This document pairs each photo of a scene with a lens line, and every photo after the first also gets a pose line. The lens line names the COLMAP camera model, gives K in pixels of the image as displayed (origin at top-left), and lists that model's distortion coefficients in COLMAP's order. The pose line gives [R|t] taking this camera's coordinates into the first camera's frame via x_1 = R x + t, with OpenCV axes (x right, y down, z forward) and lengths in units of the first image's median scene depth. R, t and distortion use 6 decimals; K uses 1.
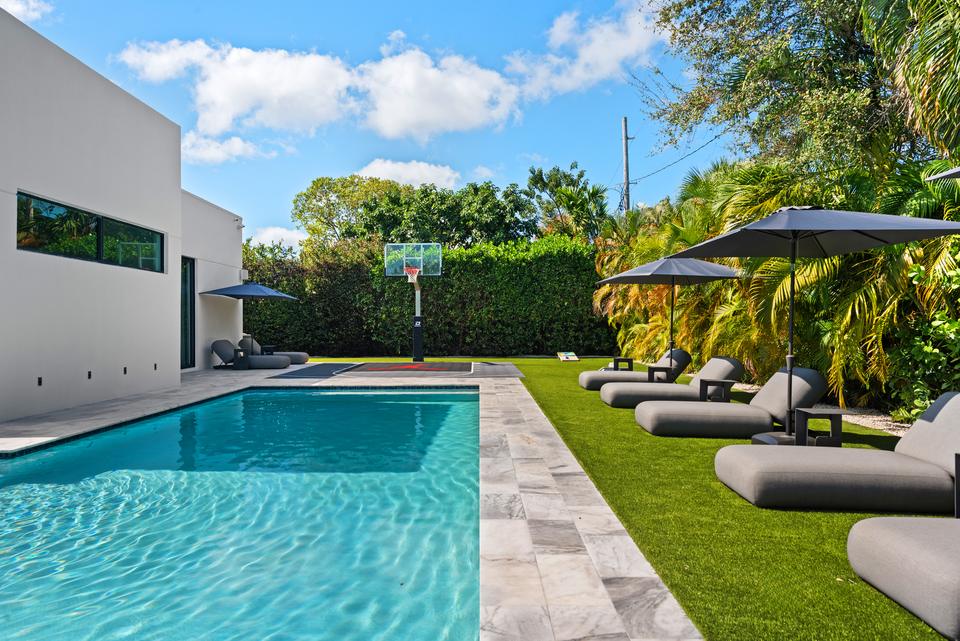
lens RADIAL K [[600.9, 0, 485.7], [0, 600.9, 328.9], [0, 0, 1]] dist [0.004492, -0.000865]
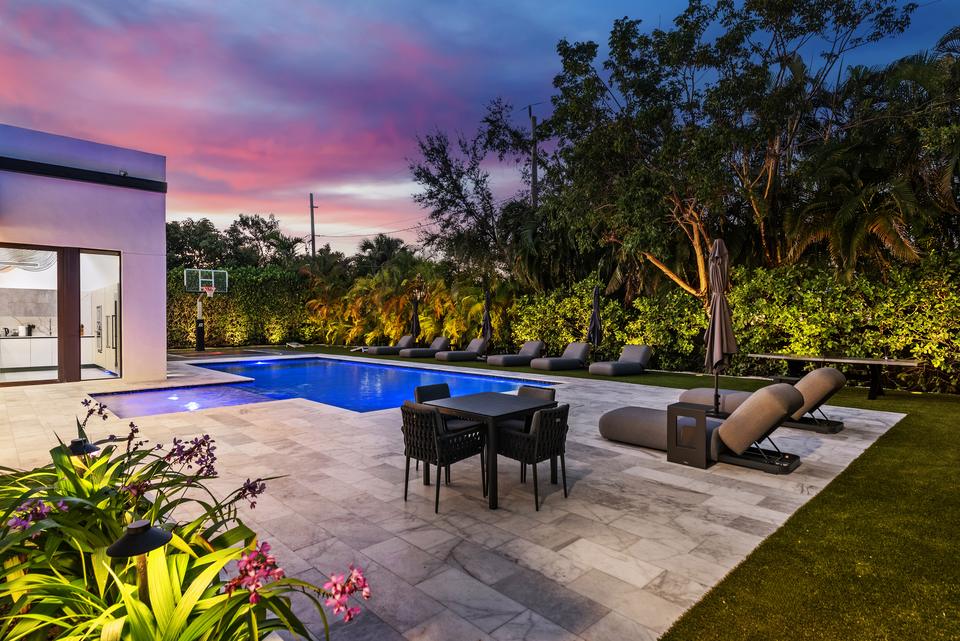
lens RADIAL K [[478.6, 0, 489.4], [0, 478.6, 323.4], [0, 0, 1]] dist [0.027398, -0.001725]
pose [[0.716642, -0.003051, 0.697435, -0.359846], [0.007973, 0.999961, -0.003818, -0.001817], [-0.697396, 0.008297, 0.716638, -0.256996]]
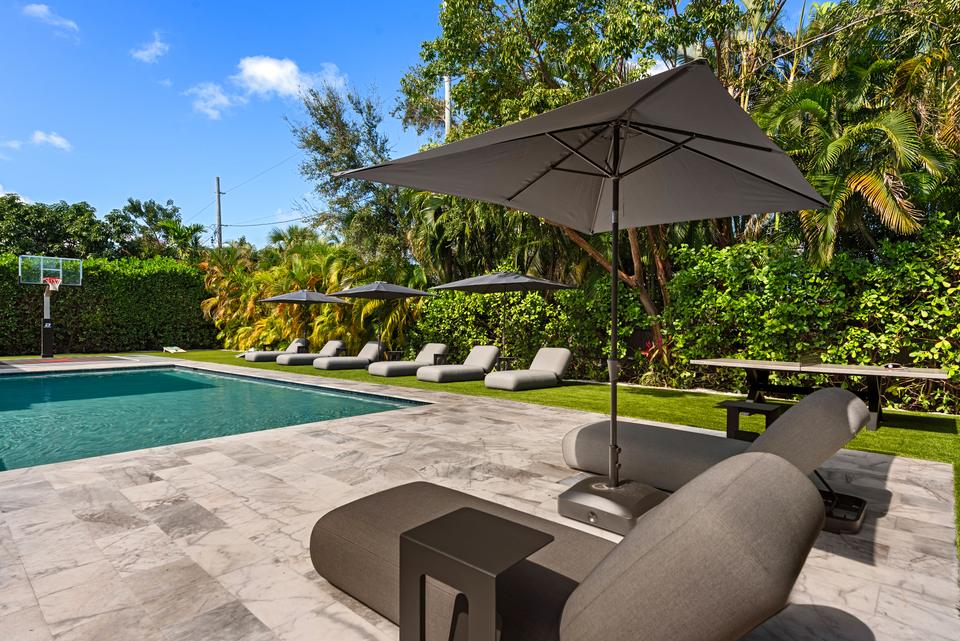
lens RADIAL K [[478.6, 0, 477.8], [0, 478.6, 324.7], [0, 0, 1]] dist [0.027398, -0.001725]
pose [[0.673833, 0.004687, 0.738869, -0.211885], [0.006643, 0.999901, -0.012401, 0.006504], [-0.738854, 0.013264, 0.673735, -0.214893]]
